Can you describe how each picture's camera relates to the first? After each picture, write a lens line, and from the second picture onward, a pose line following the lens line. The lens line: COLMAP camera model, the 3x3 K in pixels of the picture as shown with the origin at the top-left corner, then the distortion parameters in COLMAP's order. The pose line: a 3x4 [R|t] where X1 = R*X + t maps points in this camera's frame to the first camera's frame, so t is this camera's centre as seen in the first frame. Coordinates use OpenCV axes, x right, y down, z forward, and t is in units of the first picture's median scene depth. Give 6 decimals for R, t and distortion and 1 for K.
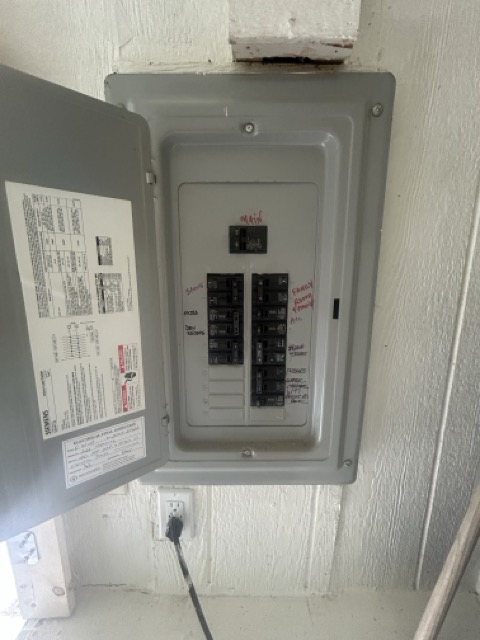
lens RADIAL K [[261.0, 0, 241.8], [0, 261.0, 318.9], [0, 0, 1]] dist [-0.000868, 0.000553]
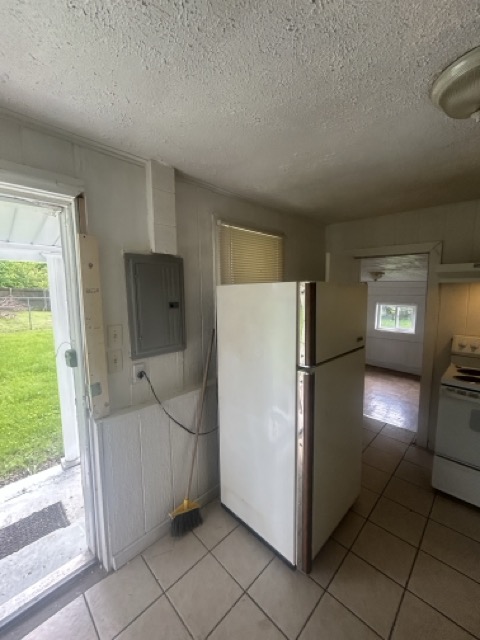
lens RADIAL K [[261.0, 0, 241.8], [0, 261.0, 318.9], [0, 0, 1]] dist [-0.000868, 0.000553]
pose [[0.709232, -0.081080, 0.700297, -1.523707], [0.140147, 0.989753, -0.027342, 0.379237], [-0.690904, 0.117536, 0.713328, -2.192432]]
